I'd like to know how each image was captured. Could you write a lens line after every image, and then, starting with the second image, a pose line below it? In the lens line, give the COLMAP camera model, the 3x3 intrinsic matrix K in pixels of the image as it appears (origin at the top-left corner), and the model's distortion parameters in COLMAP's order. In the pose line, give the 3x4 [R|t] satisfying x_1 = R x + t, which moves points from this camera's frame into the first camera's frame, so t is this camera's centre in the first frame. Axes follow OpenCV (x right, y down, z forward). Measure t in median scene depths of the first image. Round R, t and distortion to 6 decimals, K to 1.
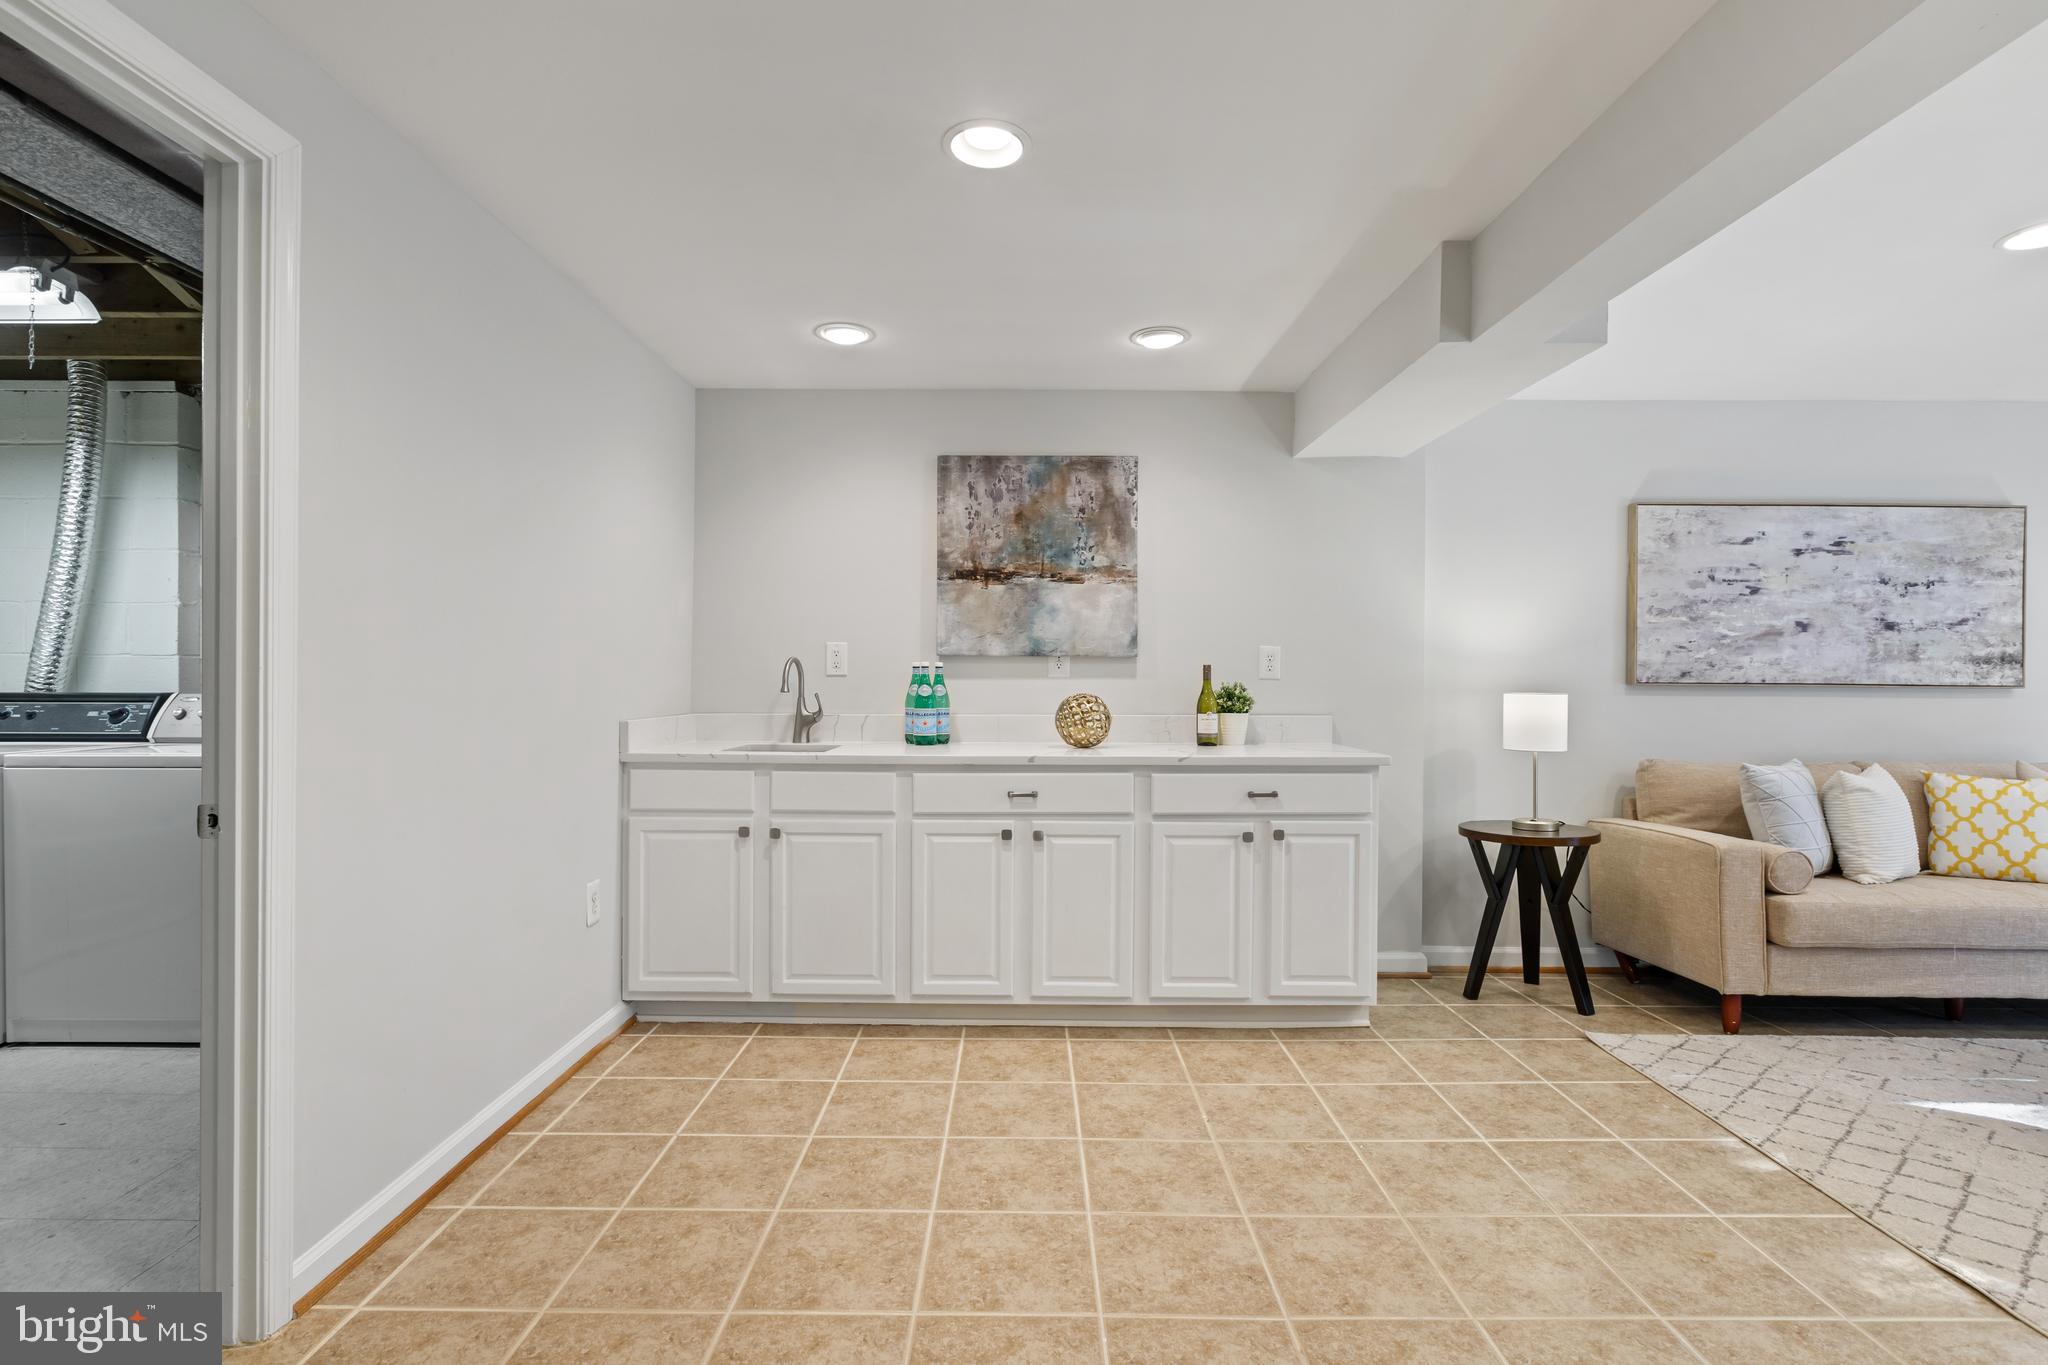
lens RADIAL K [[978.7, 0, 1018.4], [0, 978.7, 686.2], [0, 0, 1]] dist [-0.001025, -0.000800]
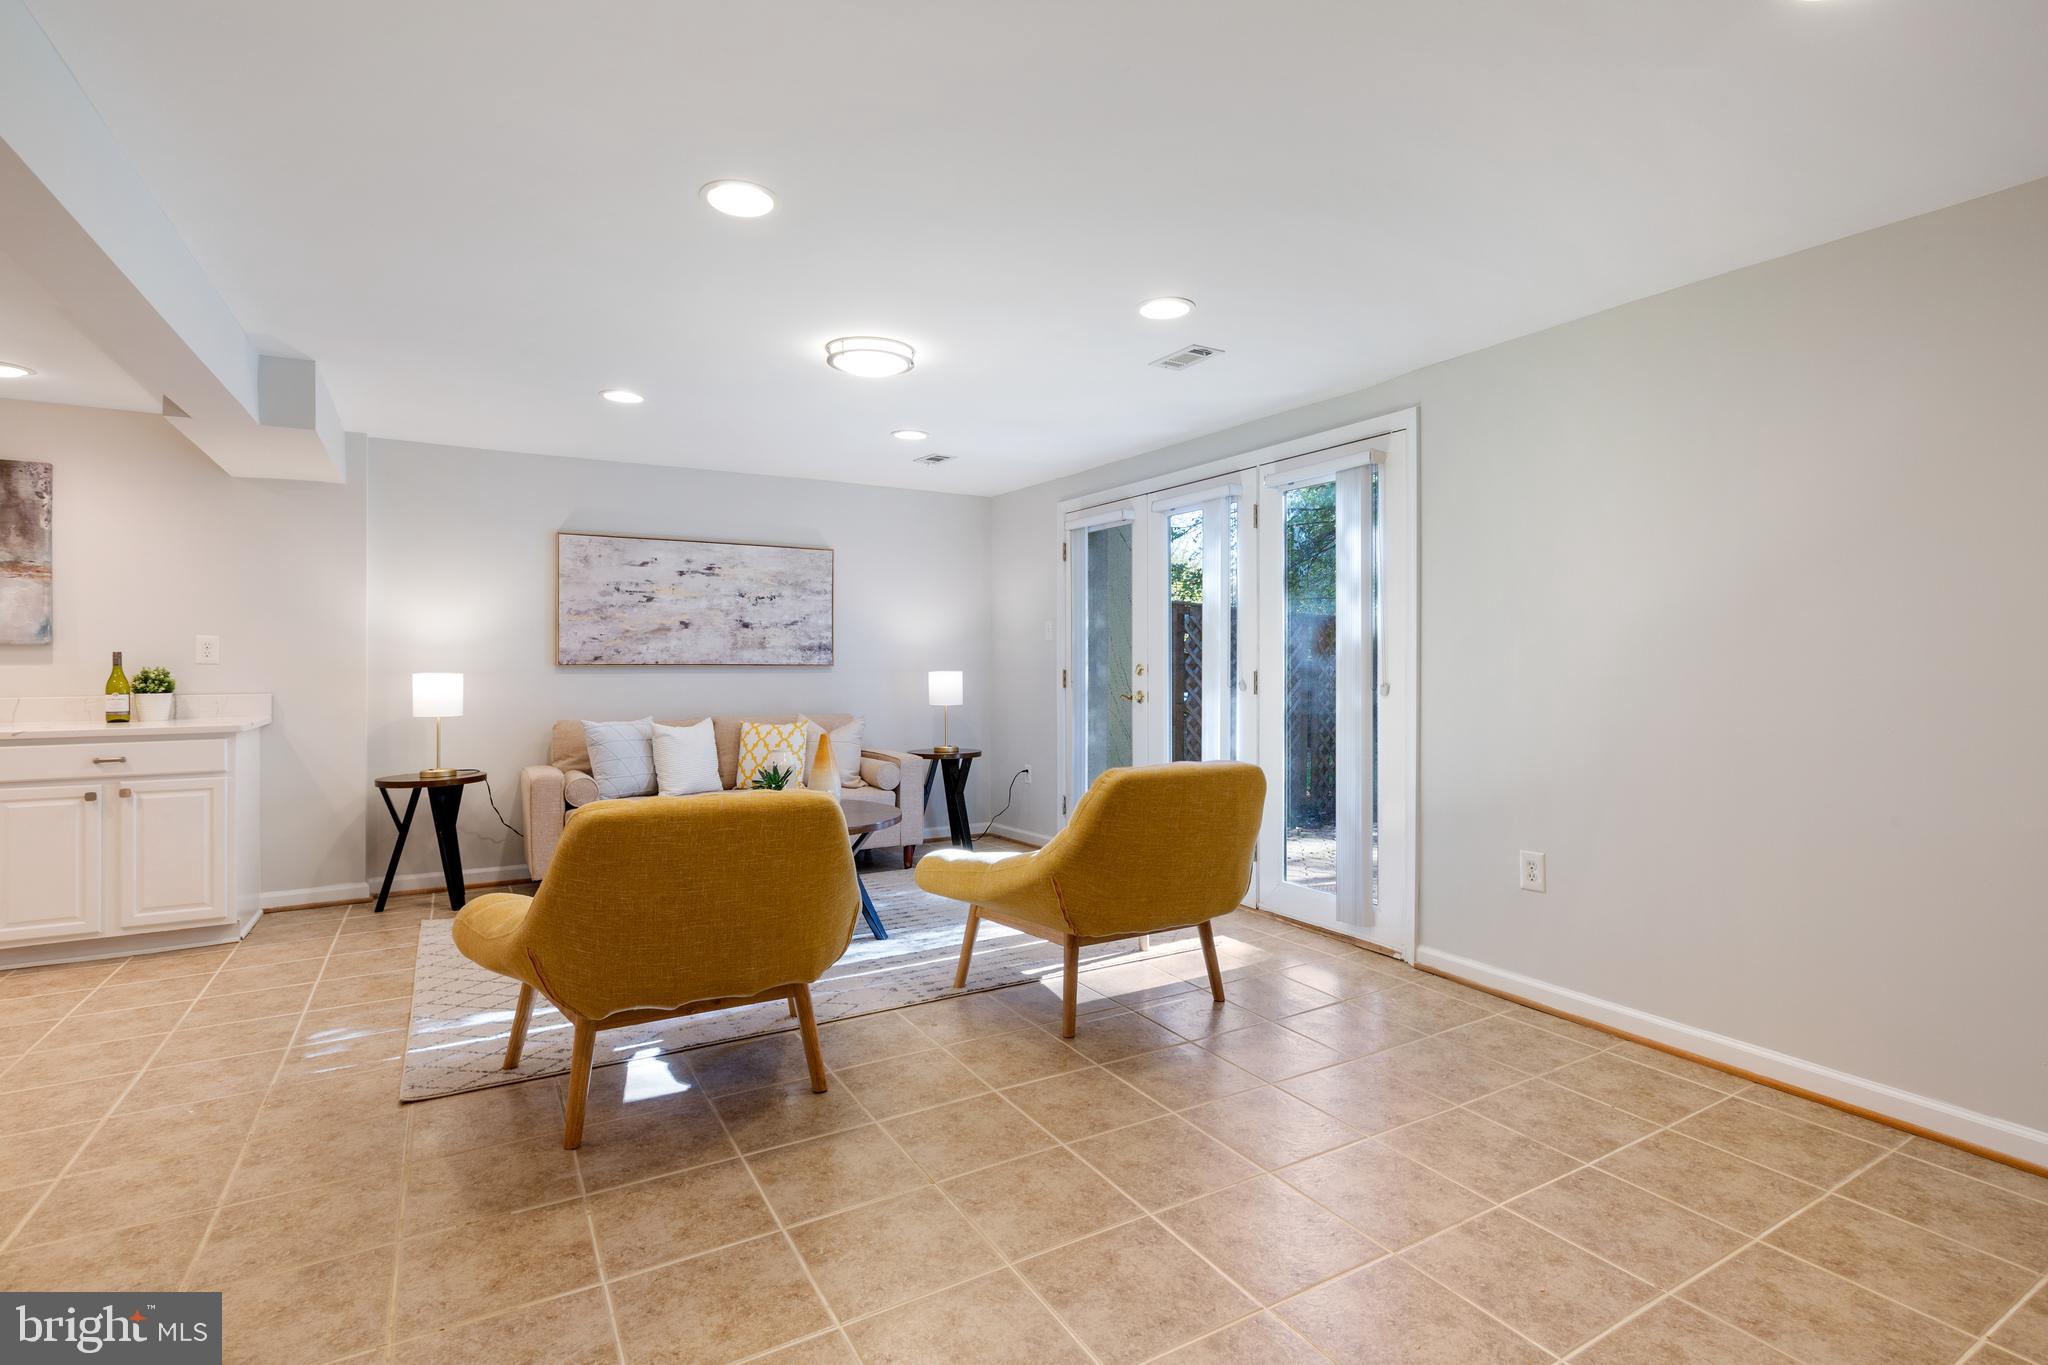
lens RADIAL K [[978.7, 0, 1026.7], [0, 978.7, 662.3], [0, 0, 1]] dist [-0.001025, -0.000800]
pose [[0.862337, -0.006494, 0.506293, 0.505826], [0.008658, 0.999961, -0.001920, 0.001444], [-0.506260, 0.006039, 0.862360, -0.501410]]
